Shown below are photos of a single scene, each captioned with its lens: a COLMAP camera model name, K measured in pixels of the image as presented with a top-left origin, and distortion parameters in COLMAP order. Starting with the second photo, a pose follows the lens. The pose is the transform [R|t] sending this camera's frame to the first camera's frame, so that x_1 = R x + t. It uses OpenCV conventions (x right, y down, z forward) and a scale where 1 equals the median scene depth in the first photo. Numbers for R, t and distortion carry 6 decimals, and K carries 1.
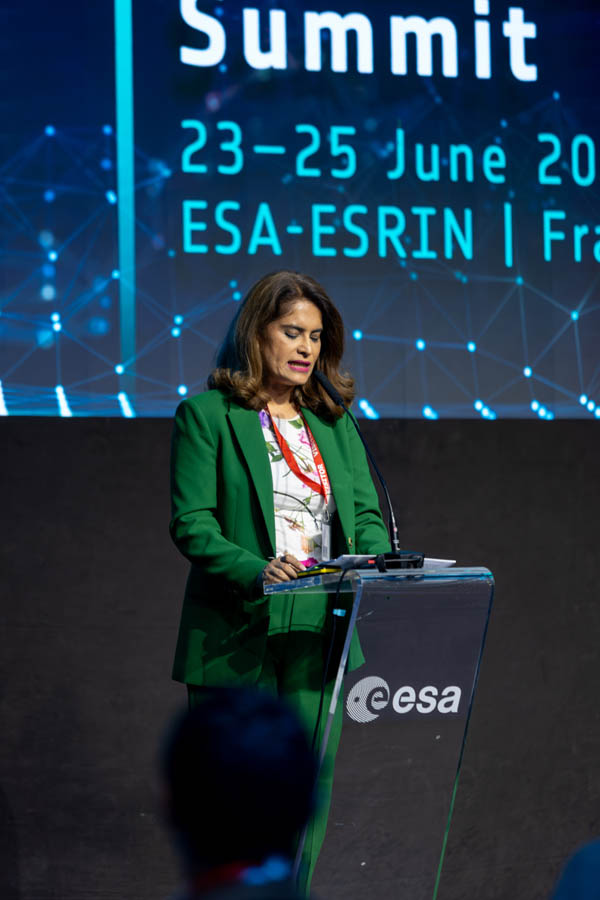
lens RADIAL K [[4692.1, 0, 300.2], [0, 4692.1, 443.3], [0, 0, 1]] dist [-0.129520, 0.000000]
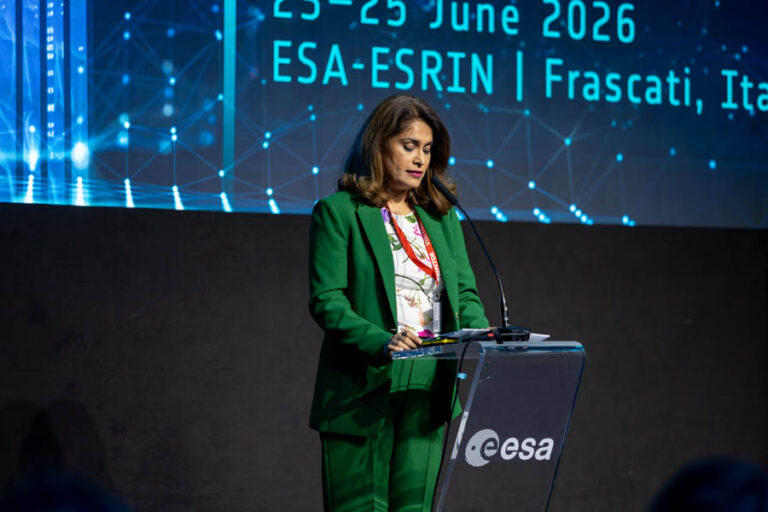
lens RADIAL K [[3296.9, 0, 383.9], [0, 3296.9, 254.6], [0, 0, 1]] dist [-0.443995, 0.000000]
pose [[0.996531, 0.025391, 0.079253, -0.064504], [-0.025656, 0.999668, 0.002327, 0.002661], [-0.079167, -0.004353, 0.996852, 0.125484]]
